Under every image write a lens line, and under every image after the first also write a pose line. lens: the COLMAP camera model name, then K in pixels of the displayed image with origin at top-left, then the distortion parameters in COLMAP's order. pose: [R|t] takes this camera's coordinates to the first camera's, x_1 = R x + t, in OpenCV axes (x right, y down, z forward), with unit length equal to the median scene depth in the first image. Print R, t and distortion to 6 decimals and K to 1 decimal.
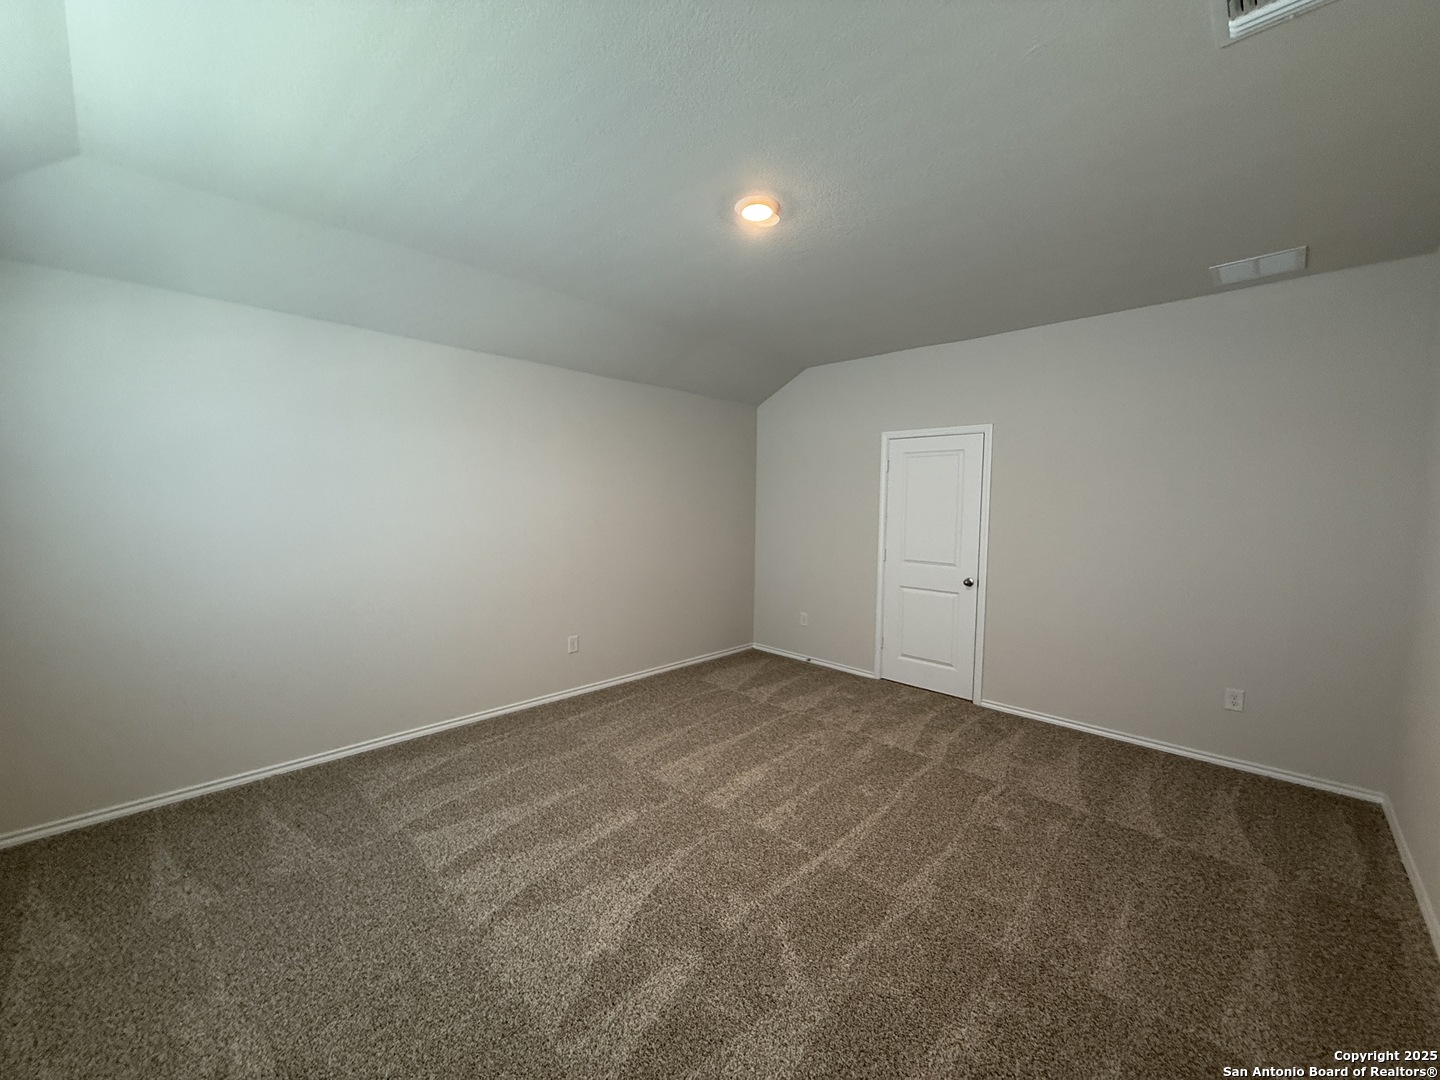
lens RADIAL K [[578.9, 0, 717.4], [0, 578.9, 542.4], [0, 0, 1]] dist [0.000049, 0.000045]
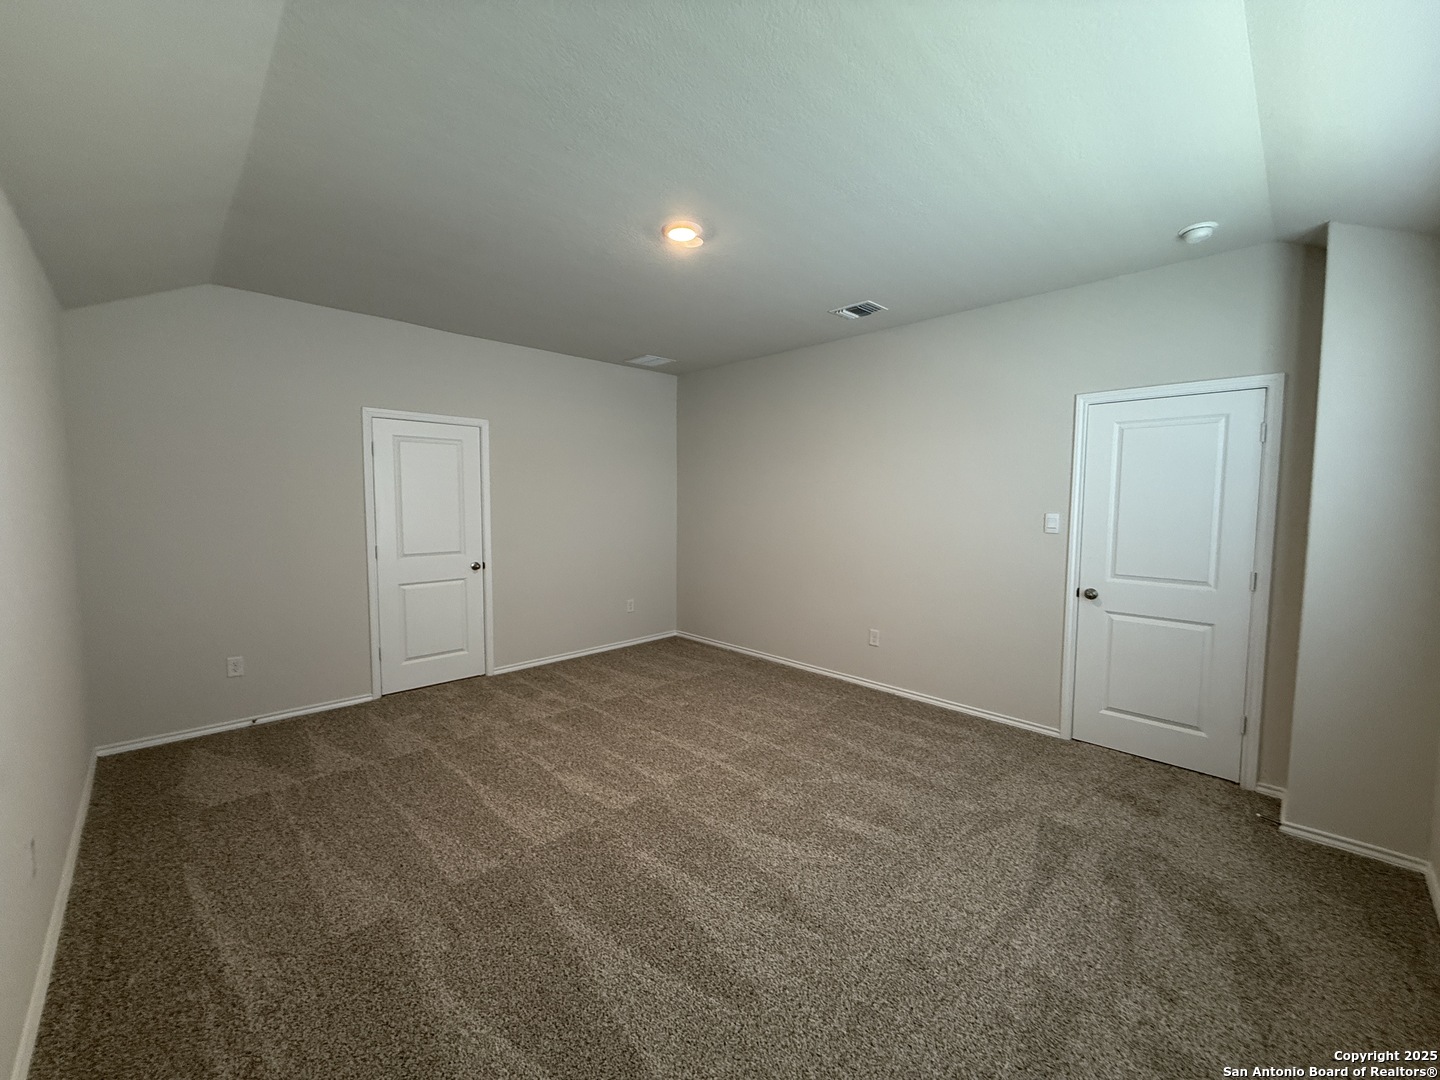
lens RADIAL K [[566.1, 0, 734.6], [0, 566.1, 544.1], [0, 0, 1]] dist [-0.000194, 0.000033]
pose [[0.012639, -0.094867, 0.995410, -0.649849], [0.065687, 0.993418, 0.093843, -0.041429], [-0.997760, 0.064199, 0.018787, 0.551236]]
